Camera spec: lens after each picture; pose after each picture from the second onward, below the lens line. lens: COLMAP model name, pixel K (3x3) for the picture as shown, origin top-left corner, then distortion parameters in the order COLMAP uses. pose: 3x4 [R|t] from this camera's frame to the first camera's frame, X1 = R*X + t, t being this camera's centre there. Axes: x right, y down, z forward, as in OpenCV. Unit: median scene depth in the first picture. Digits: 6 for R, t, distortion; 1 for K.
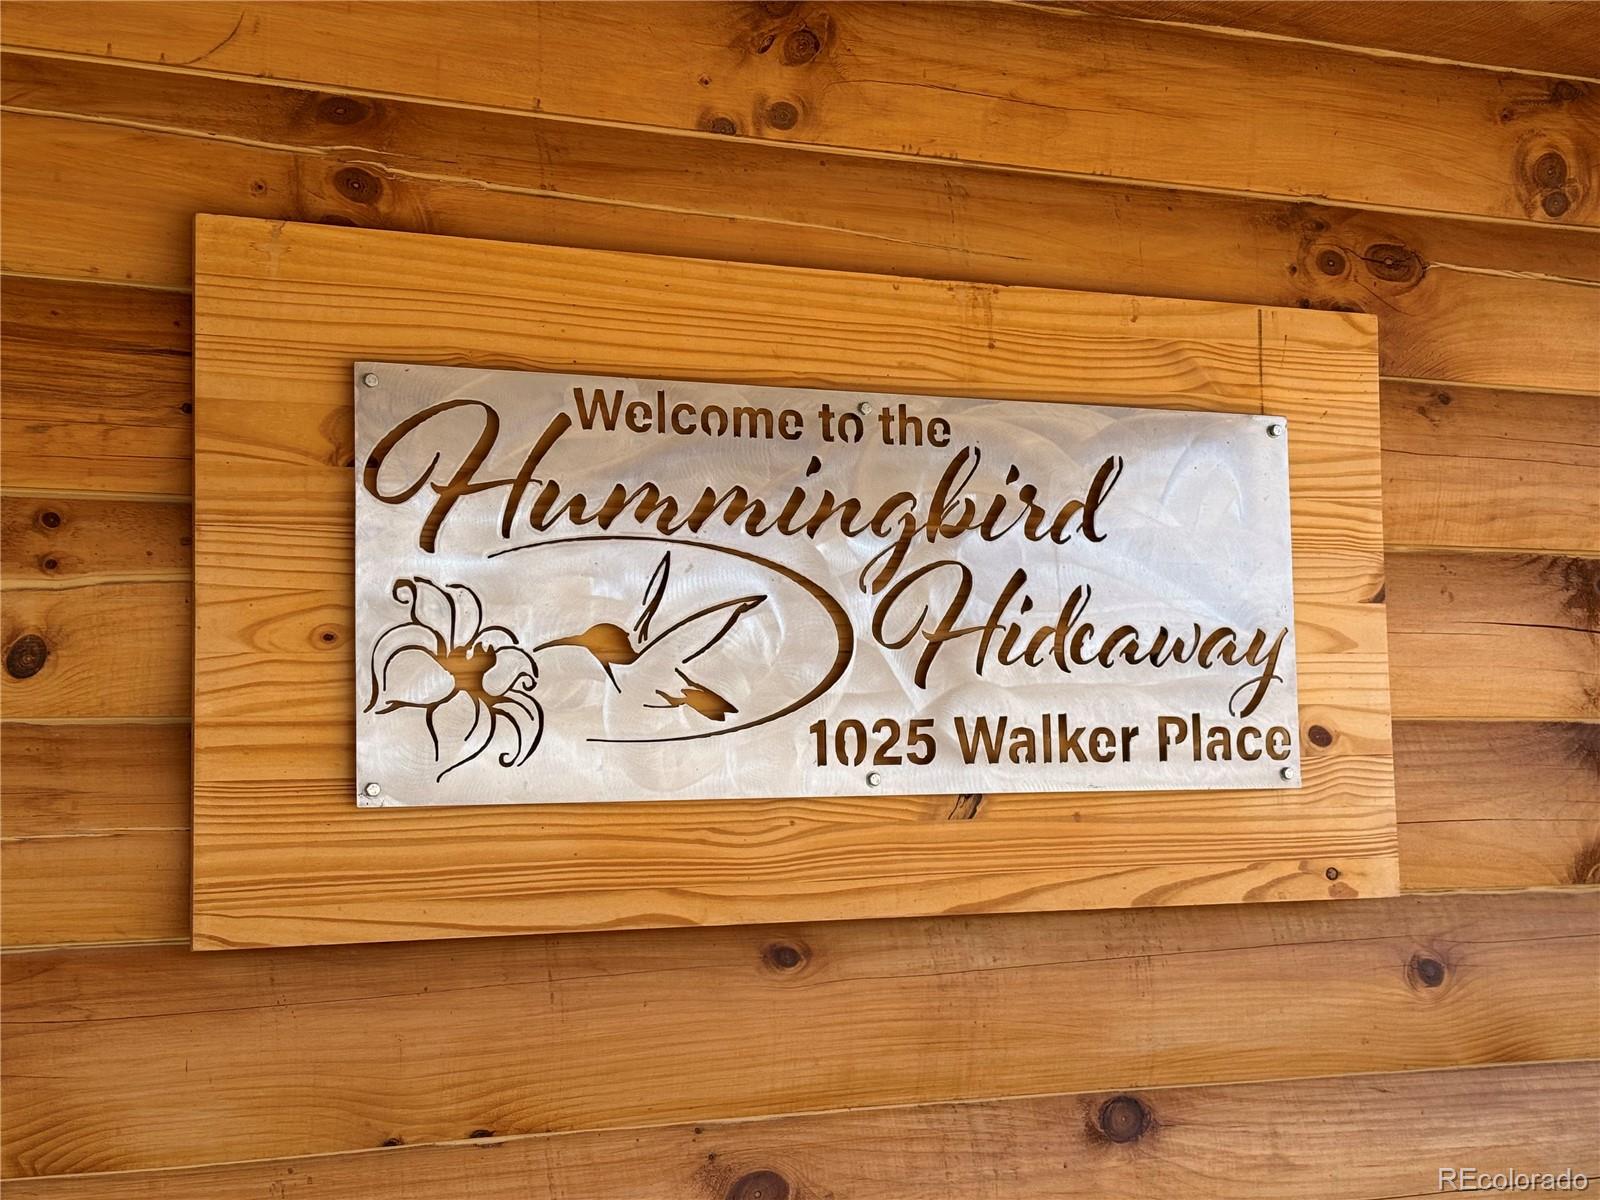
lens RADIAL K [[2337.7, 0, 800.0], [0, 2337.7, 600.0], [0, 0, 1]] dist [0.124200, -0.019224]
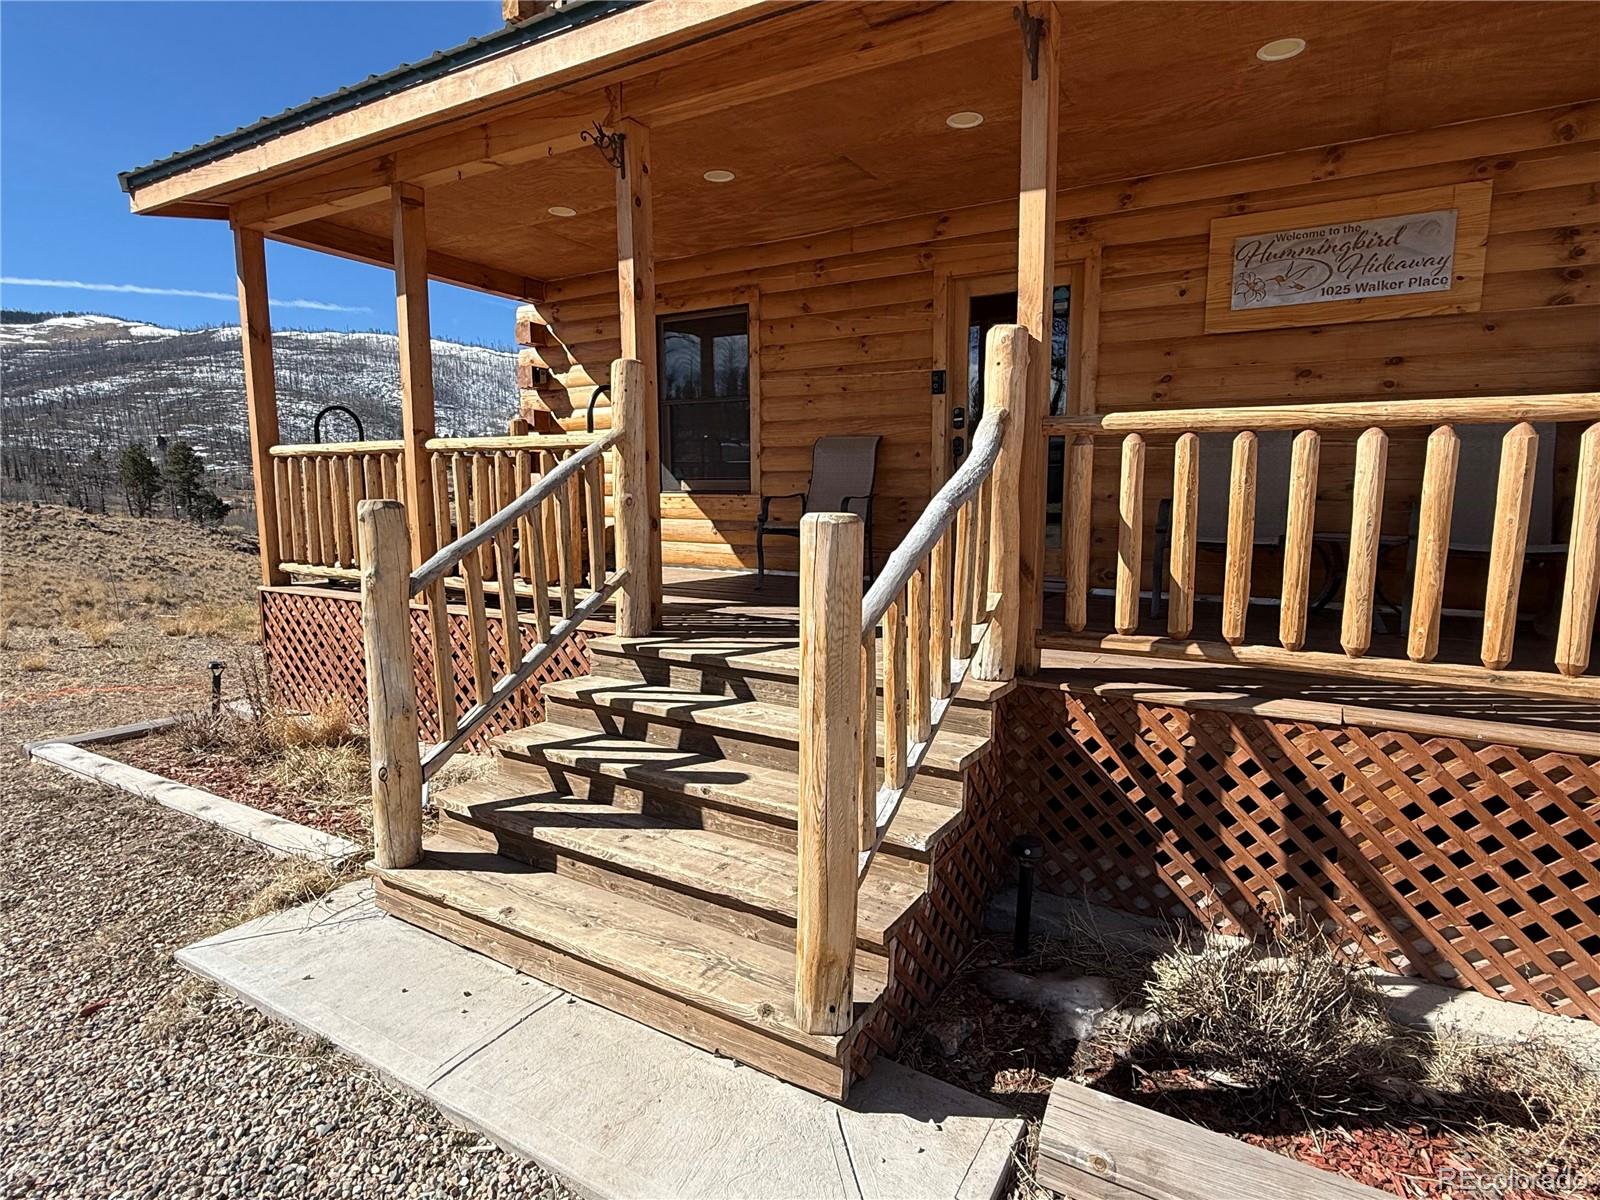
lens RADIAL K [[864.8, 0, 800.0], [0, 864.8, 600.0], [0, 0, 1]] dist [0.000216, -0.001582]
pose [[0.557574, 0.121647, -0.821165, 1.064560], [0.051937, 0.982155, 0.180762, 0.335123], [0.828501, -0.143437, 0.541306, -1.232303]]
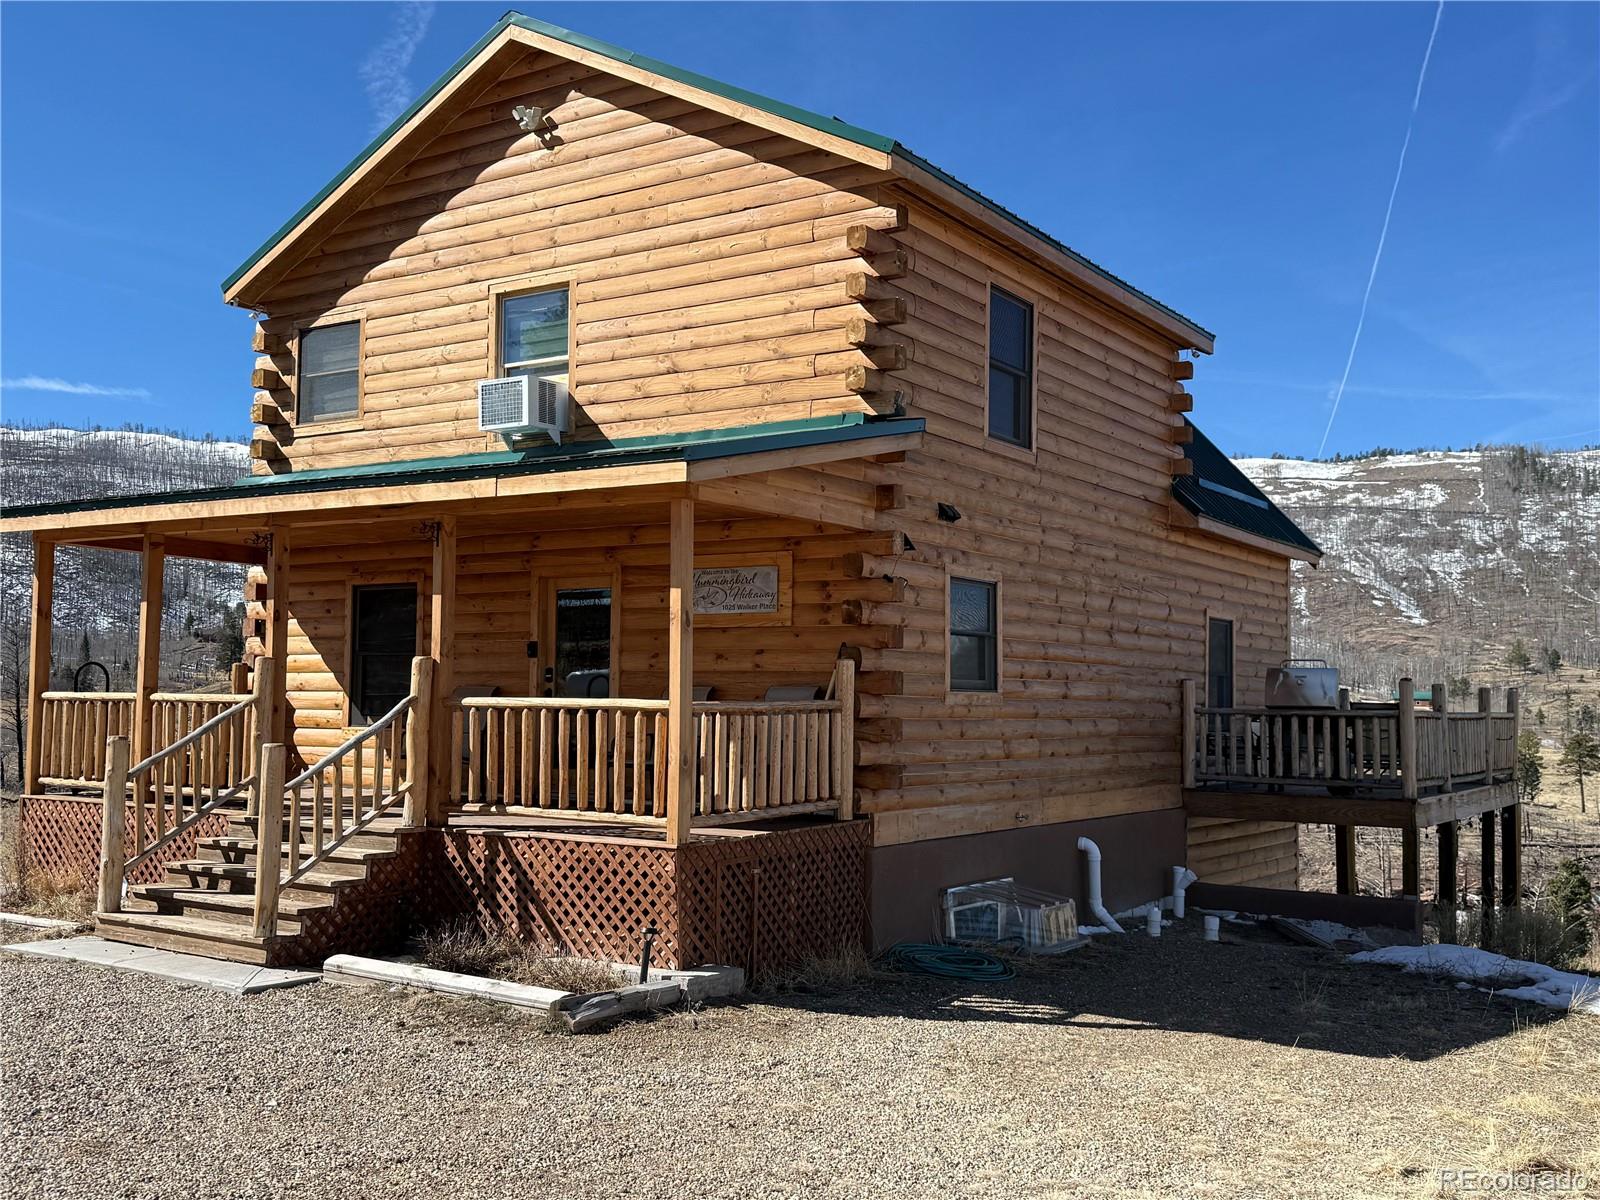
lens RADIAL K [[1563.0, 0, 800.0], [0, 1563.0, 600.0], [0, 0, 1]] dist [0.199821, -0.446704]
pose [[0.519859, -0.033405, -0.853598, 5.086742], [0.042634, 0.999004, -0.013131, 0.118920], [0.853187, -0.029566, 0.520766, -1.807402]]
